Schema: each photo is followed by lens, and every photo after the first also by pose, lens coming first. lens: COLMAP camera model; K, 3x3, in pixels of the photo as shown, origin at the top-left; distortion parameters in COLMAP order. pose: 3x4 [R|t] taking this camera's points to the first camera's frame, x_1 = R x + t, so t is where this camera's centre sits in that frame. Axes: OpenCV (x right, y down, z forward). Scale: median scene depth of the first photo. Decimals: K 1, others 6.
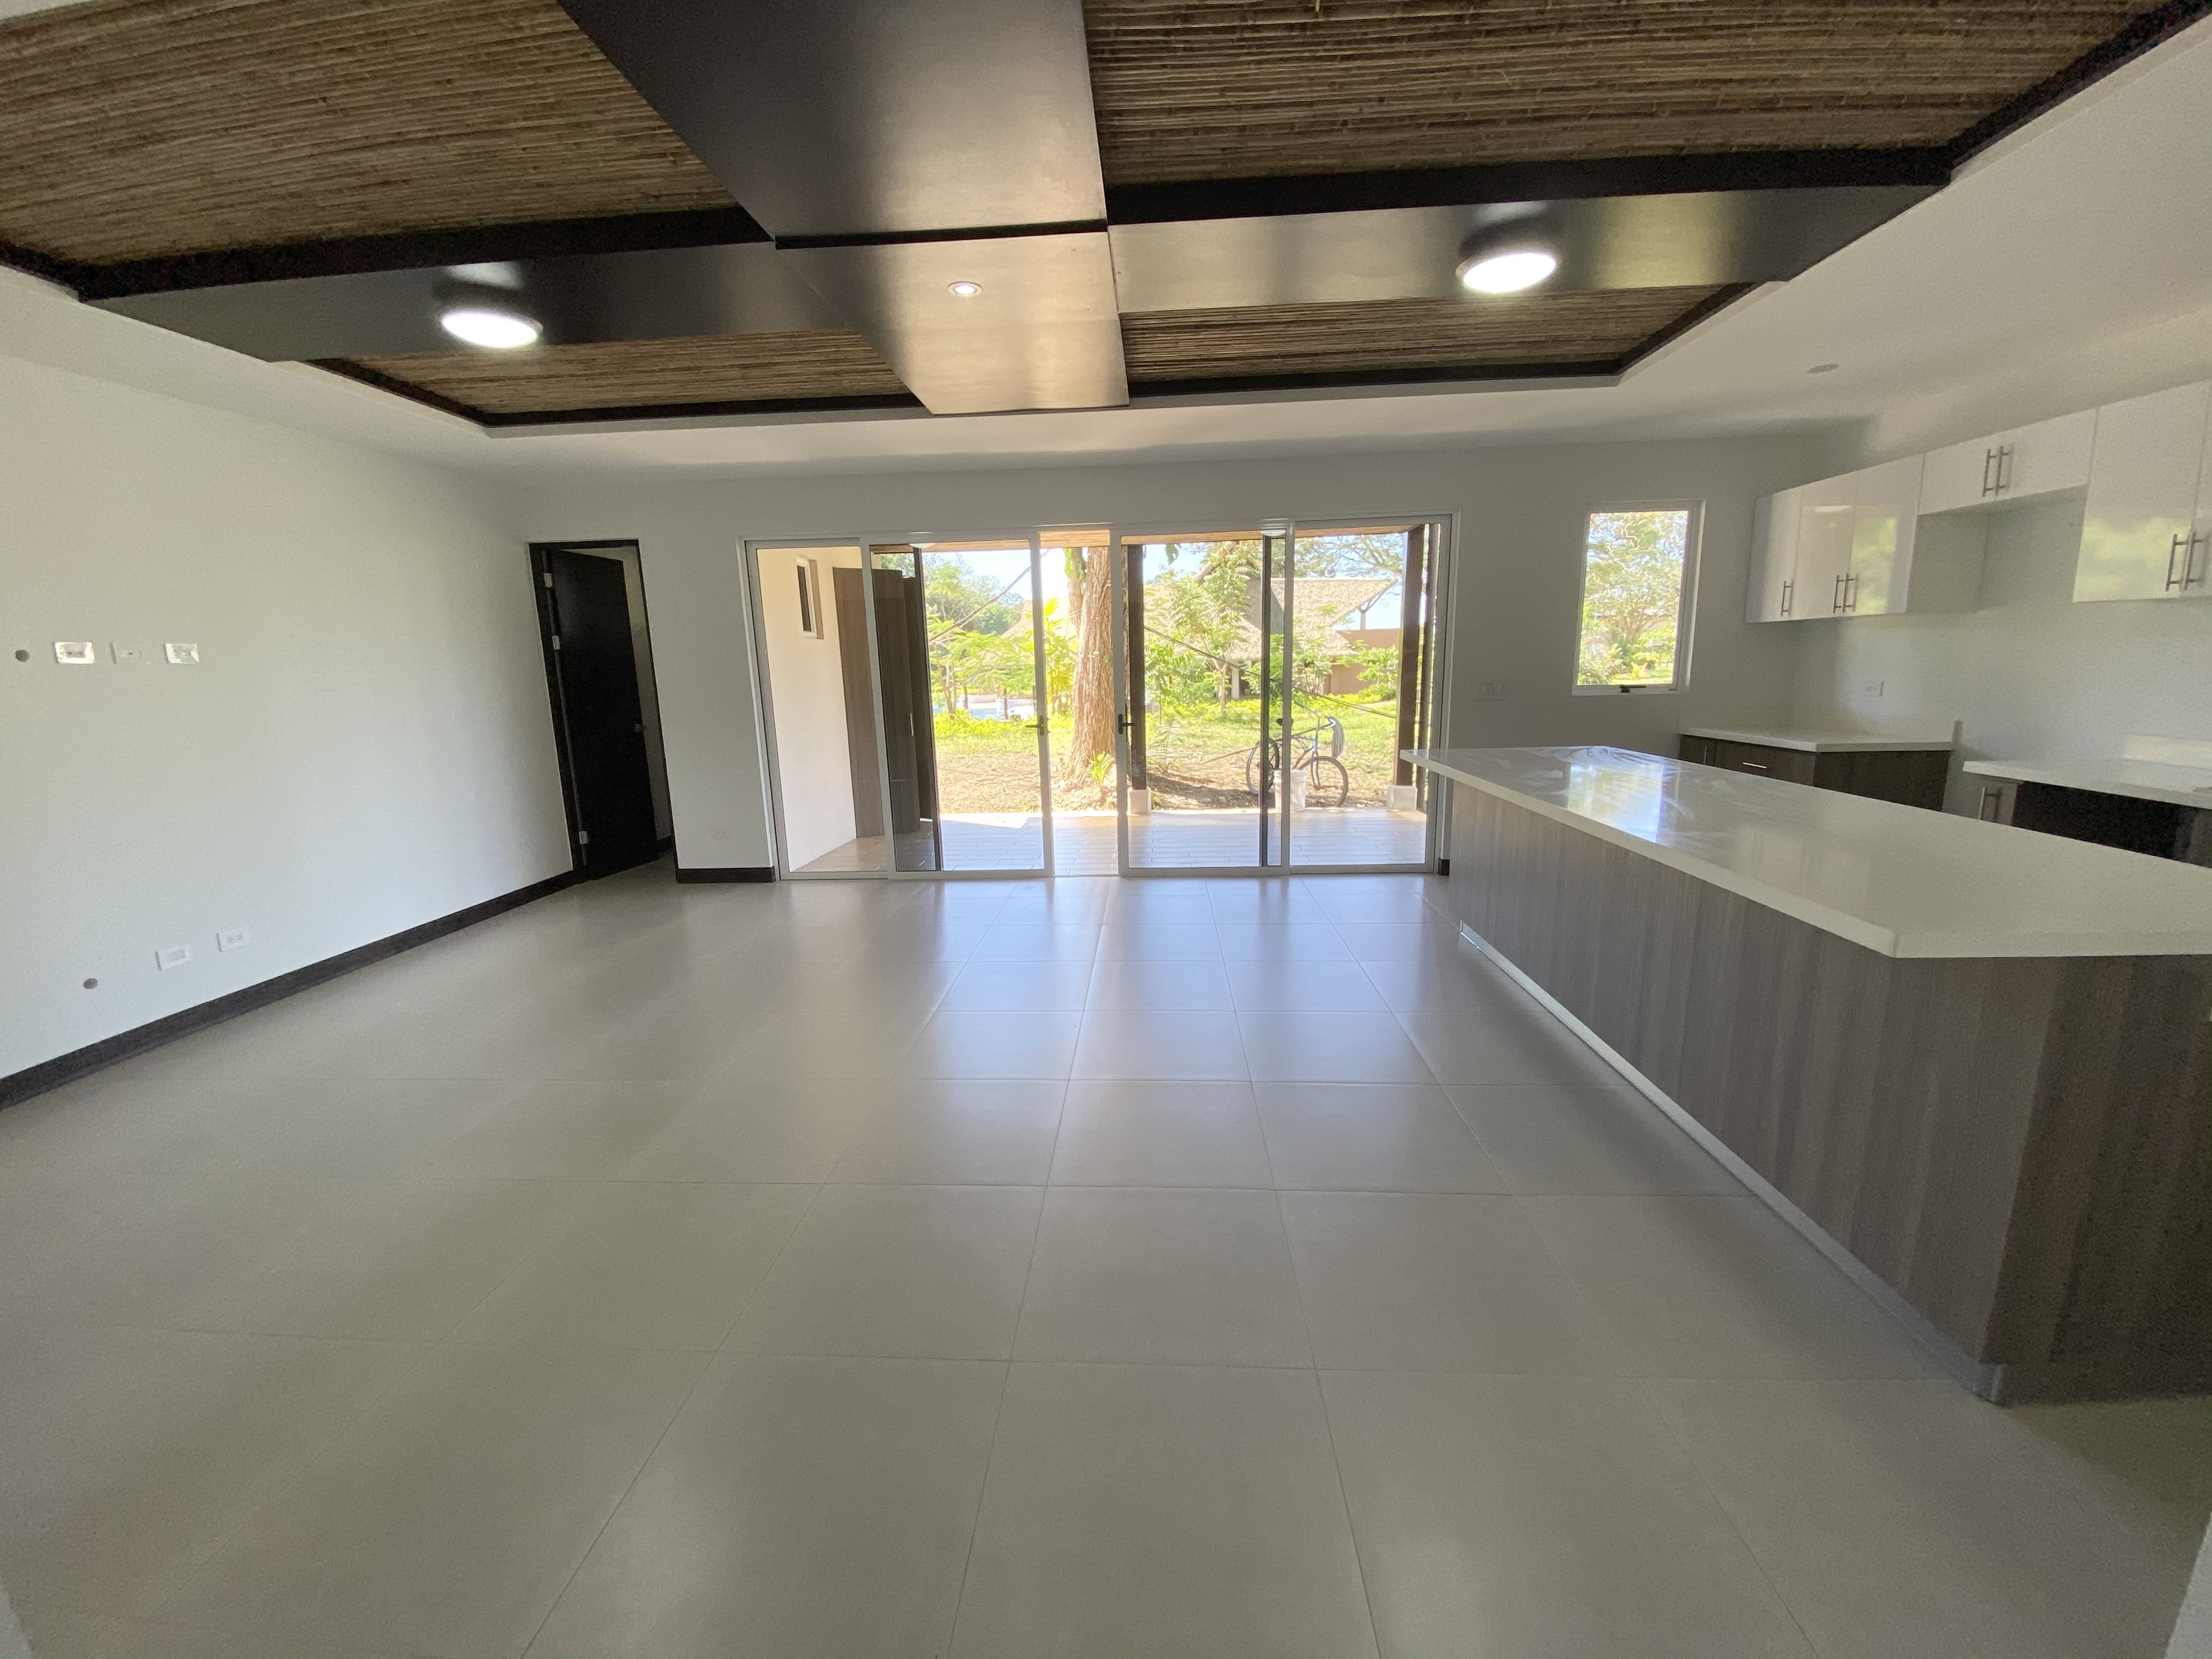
lens RADIAL K [[891.3, 0, 1106.0], [0, 891.3, 829.5], [0, 0, 1]] dist [0.001557, -0.017559]
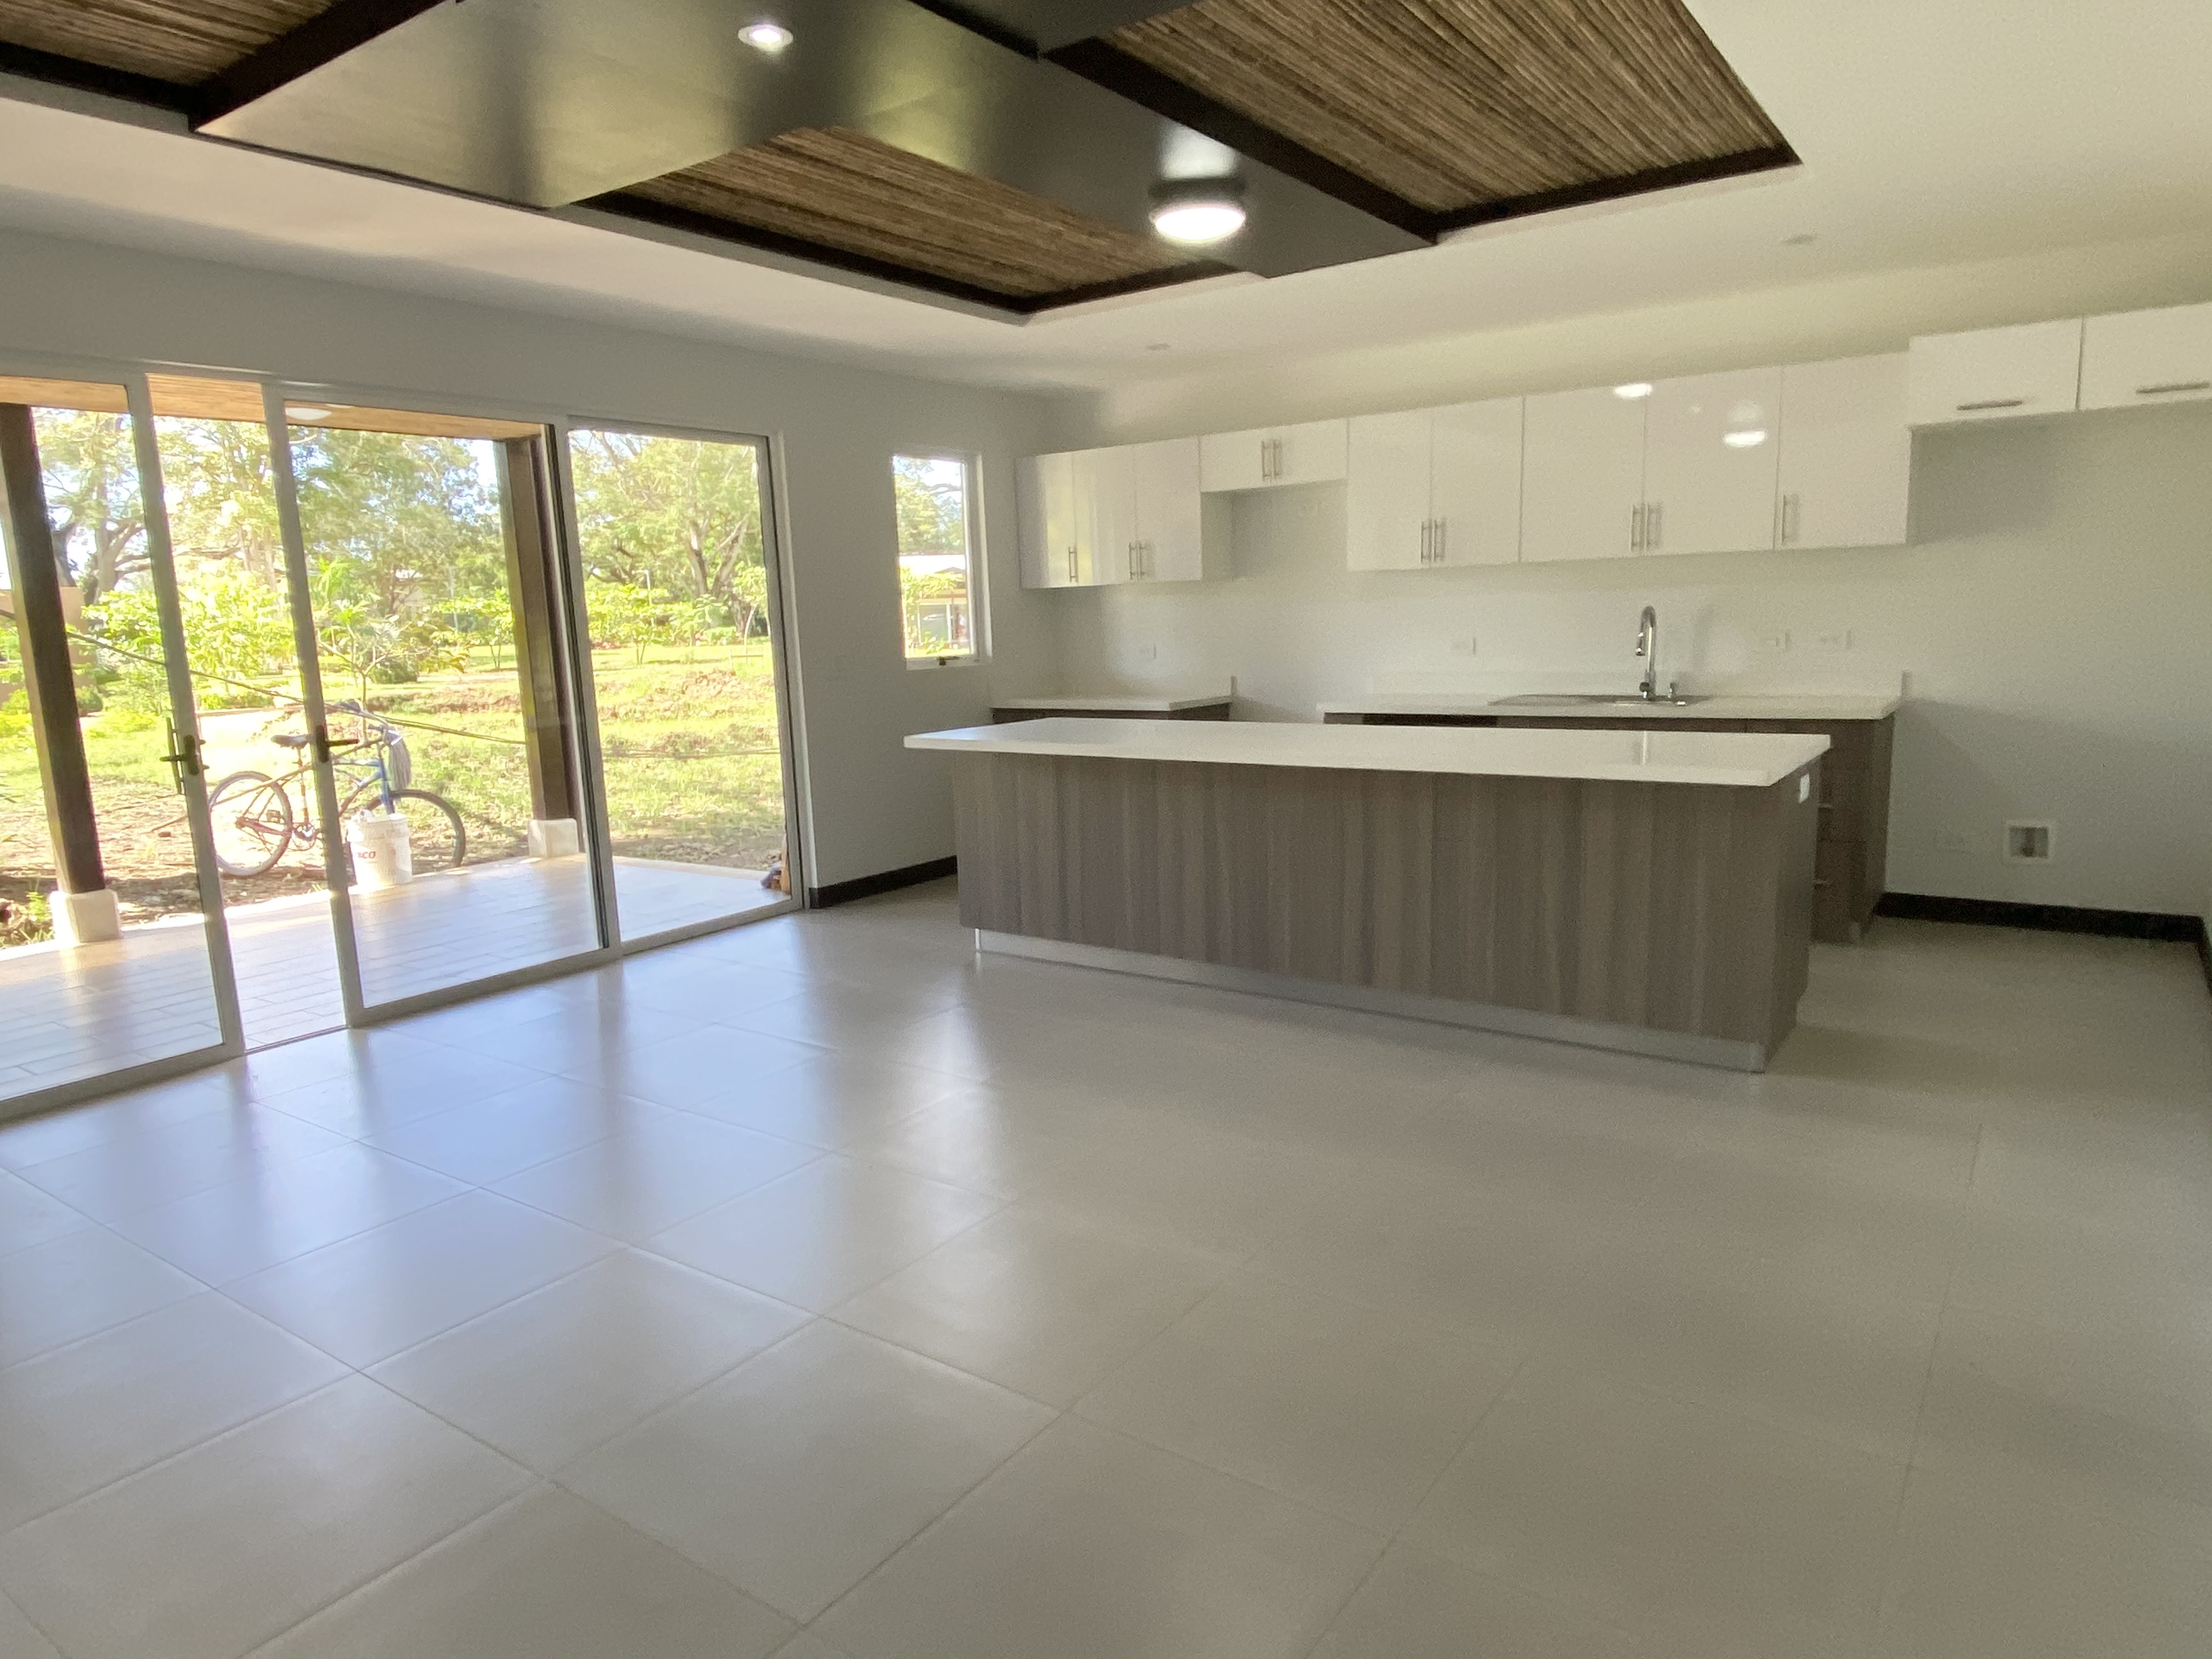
lens RADIAL K [[1362.2, 0, 1106.0], [0, 1362.2, 829.5], [0, 0, 1]] dist [0.032244, -0.000488]
pose [[0.526697, -0.123143, 0.841086, -0.515547], [0.170370, 0.984667, 0.037477, -0.020966], [-0.832805, 0.123557, 0.539602, 0.184961]]
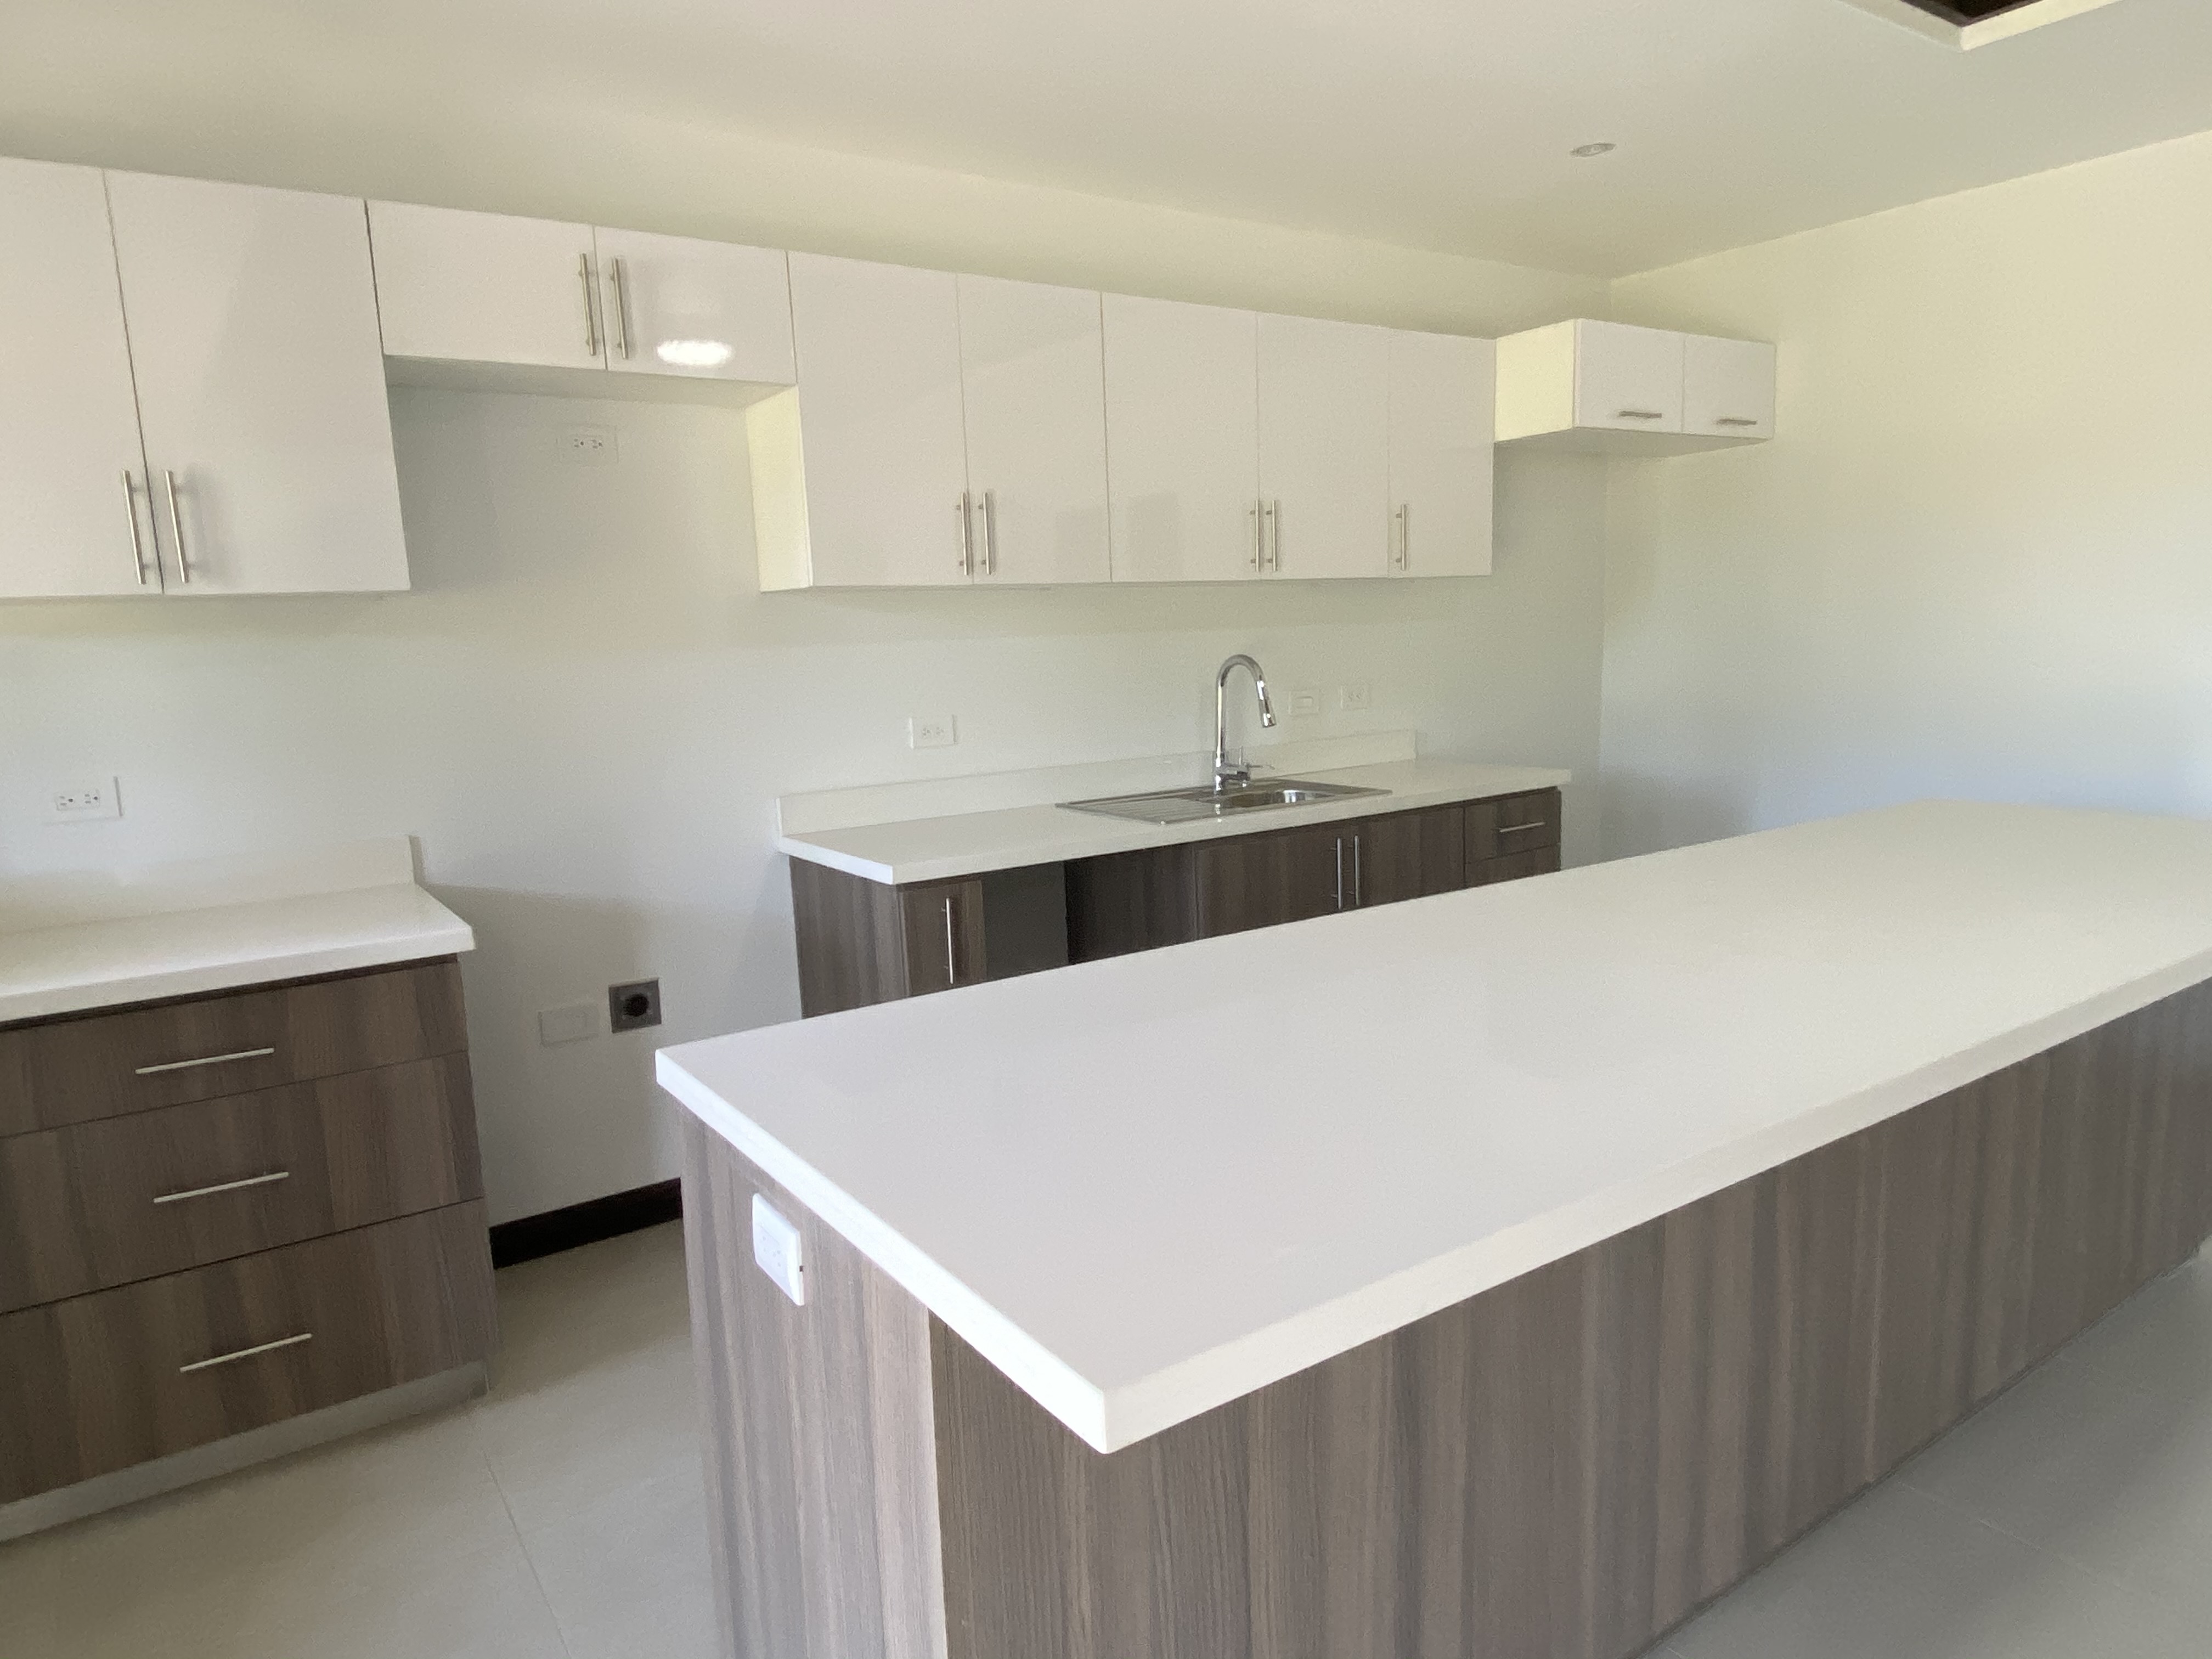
lens RADIAL K [[1362.2, 0, 1106.0], [0, 1362.2, 829.5], [0, 0, 1]] dist [0.032244, -0.000488]
pose [[-0.615131, -0.063612, 0.785854, 0.176728], [0.201883, 0.950801, 0.234989, -0.191585], [-0.762140, 0.303200, -0.572025, 0.958345]]
